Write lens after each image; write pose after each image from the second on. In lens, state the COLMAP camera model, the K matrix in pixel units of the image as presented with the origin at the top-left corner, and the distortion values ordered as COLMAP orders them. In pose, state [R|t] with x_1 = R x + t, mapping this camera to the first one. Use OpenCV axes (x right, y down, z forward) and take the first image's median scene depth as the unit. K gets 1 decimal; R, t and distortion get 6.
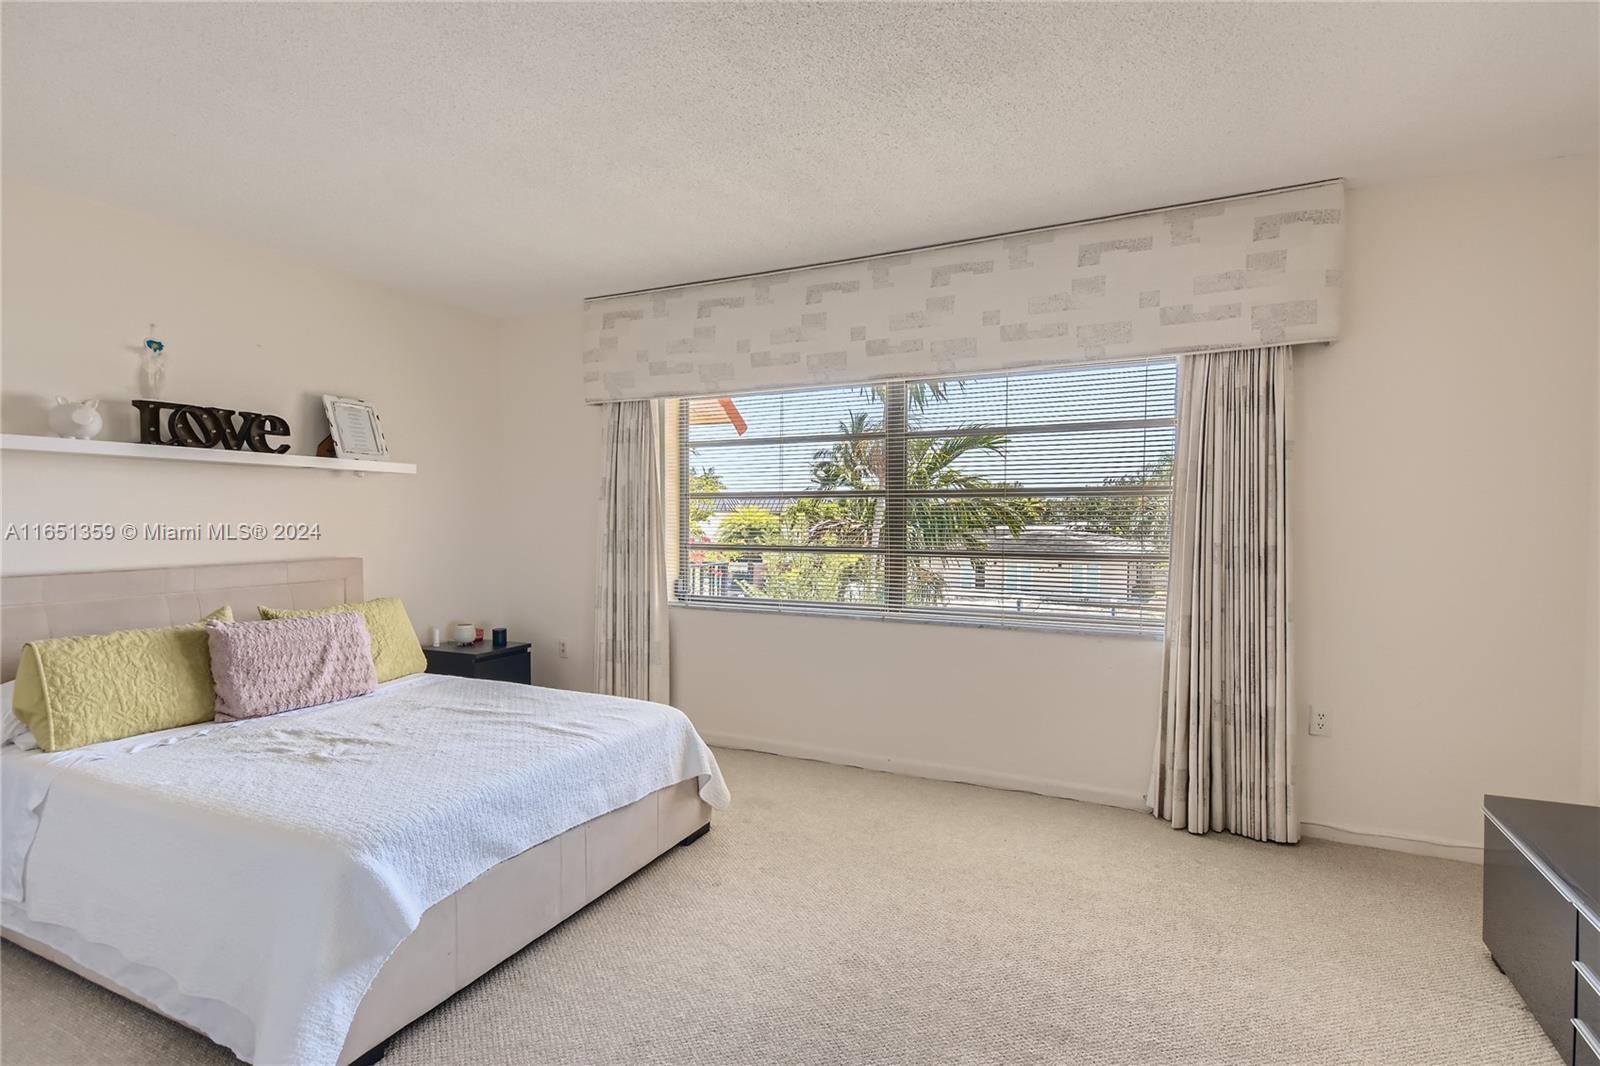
lens RADIAL K [[772.1, 0, 812.4], [0, 772.1, 533.0], [0, 0, 1]] dist [0.028819, -0.010848]
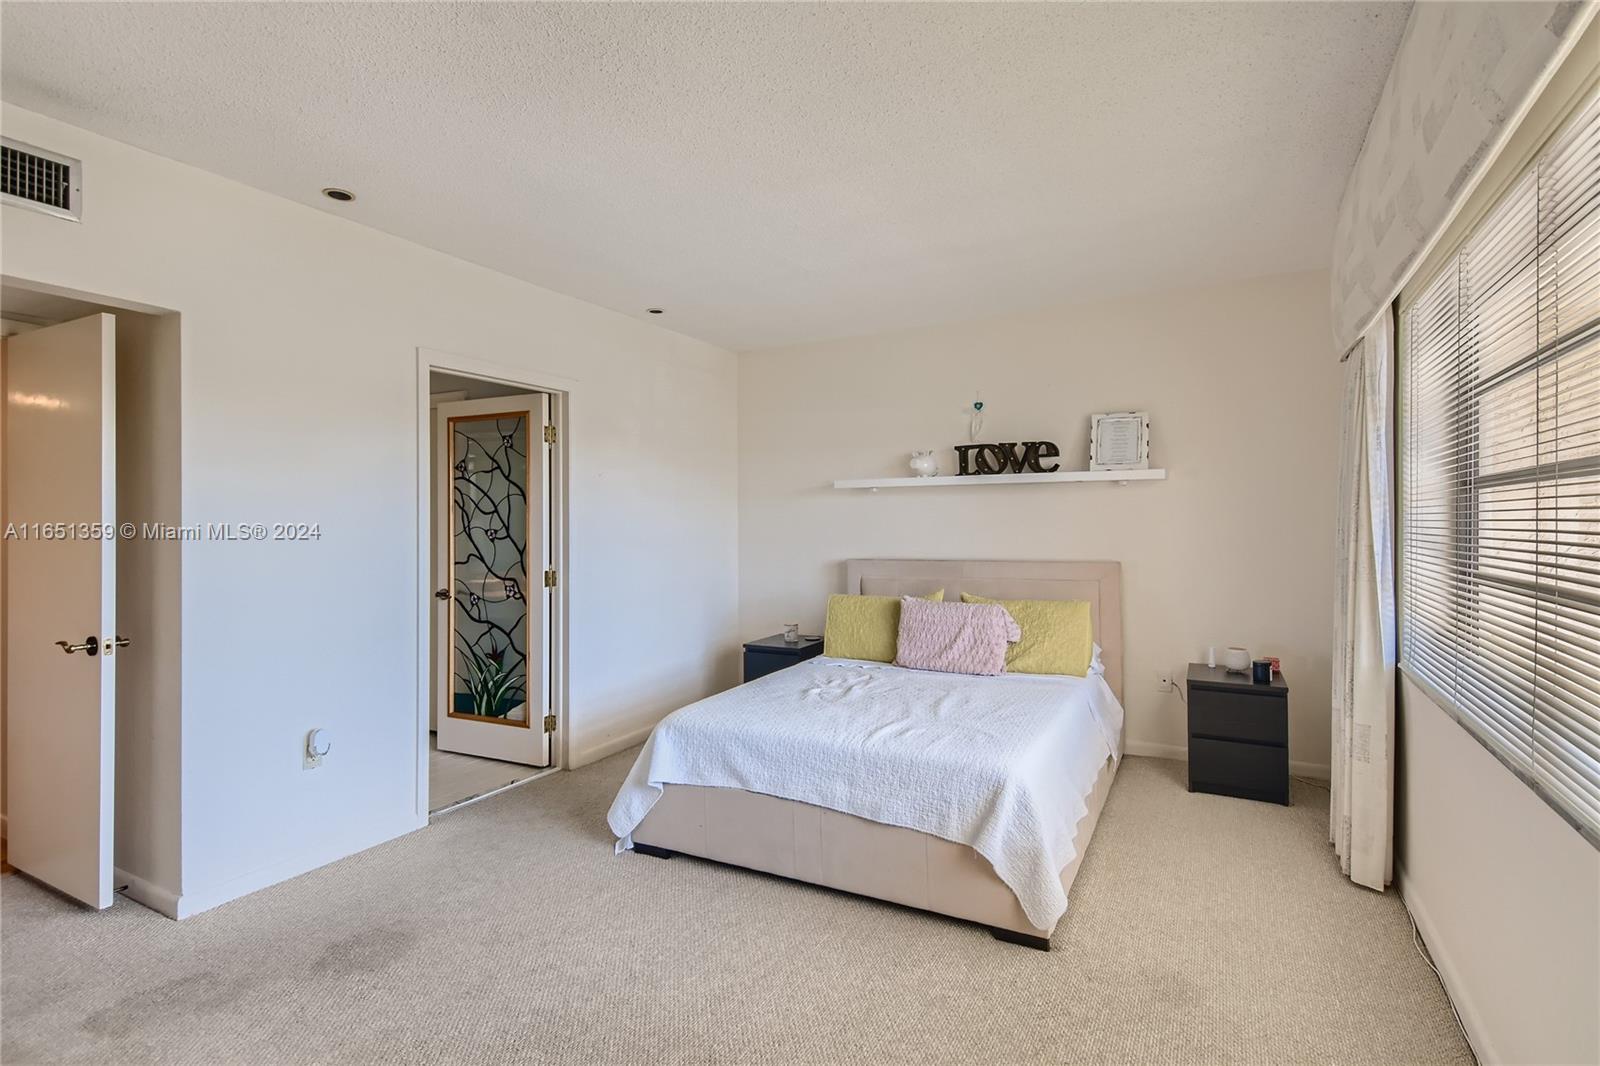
lens RADIAL K [[772.1, 0, 813.1], [0, 772.1, 524.3], [0, 0, 1]] dist [0.028819, -0.010848]
pose [[-0.049096, -0.003450, -0.998788, 0.577653], [-0.016547, 0.999860, -0.002641, -0.013043], [0.998657, 0.016398, -0.049146, 0.759115]]
